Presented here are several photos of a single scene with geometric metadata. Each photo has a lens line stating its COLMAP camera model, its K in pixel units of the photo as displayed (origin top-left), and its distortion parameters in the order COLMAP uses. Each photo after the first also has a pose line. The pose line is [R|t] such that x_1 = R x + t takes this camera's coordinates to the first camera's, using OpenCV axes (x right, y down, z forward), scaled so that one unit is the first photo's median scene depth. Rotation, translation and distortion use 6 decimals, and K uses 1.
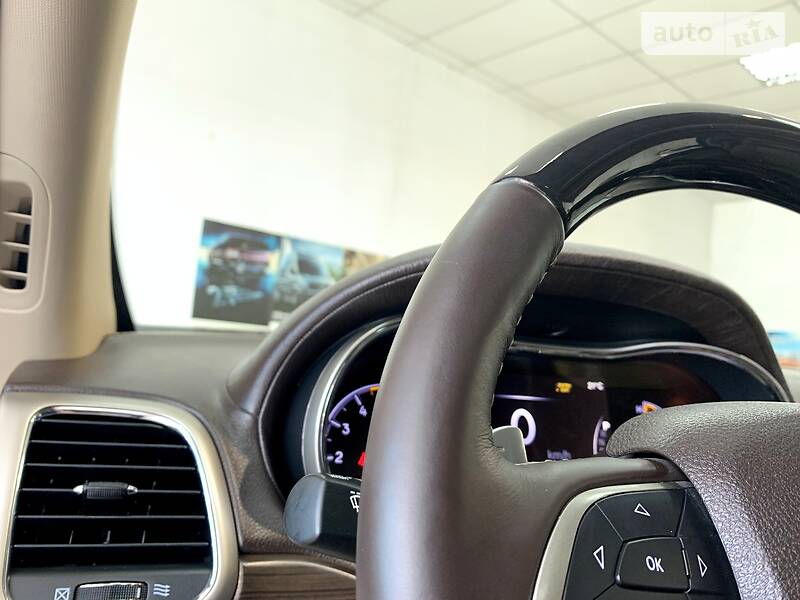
lens RADIAL K [[600.1, 0, 399.2], [0, 600.1, 297.8], [0, 0, 1]] dist [0.025367, -0.046874]
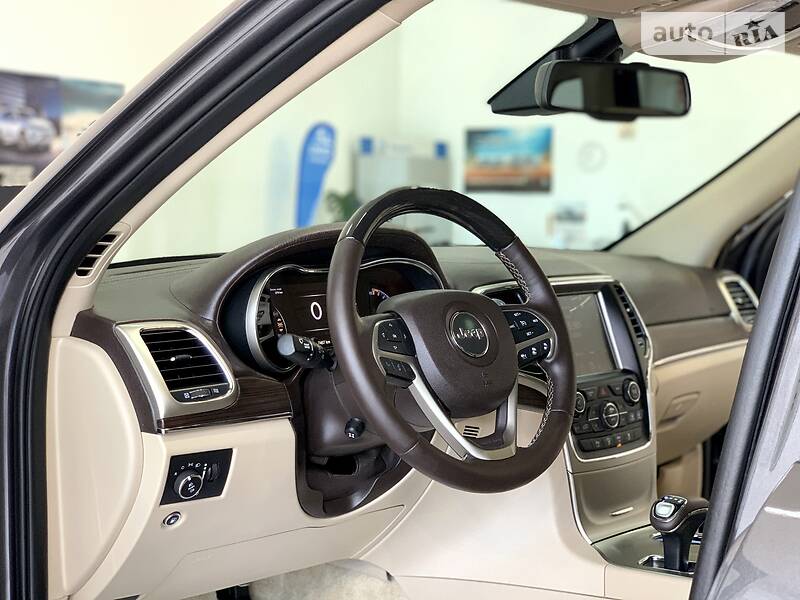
lens RADIAL K [[1429.7, 0, 399.7], [0, 1429.7, 299.3], [0, 0, 1]] dist [0.037646, 0.000000]
pose [[0.891604, -0.128466, 0.434211, -0.324367], [0.038735, 0.977035, 0.209528, -0.160068], [-0.451157, -0.169997, 0.876104, -0.651219]]
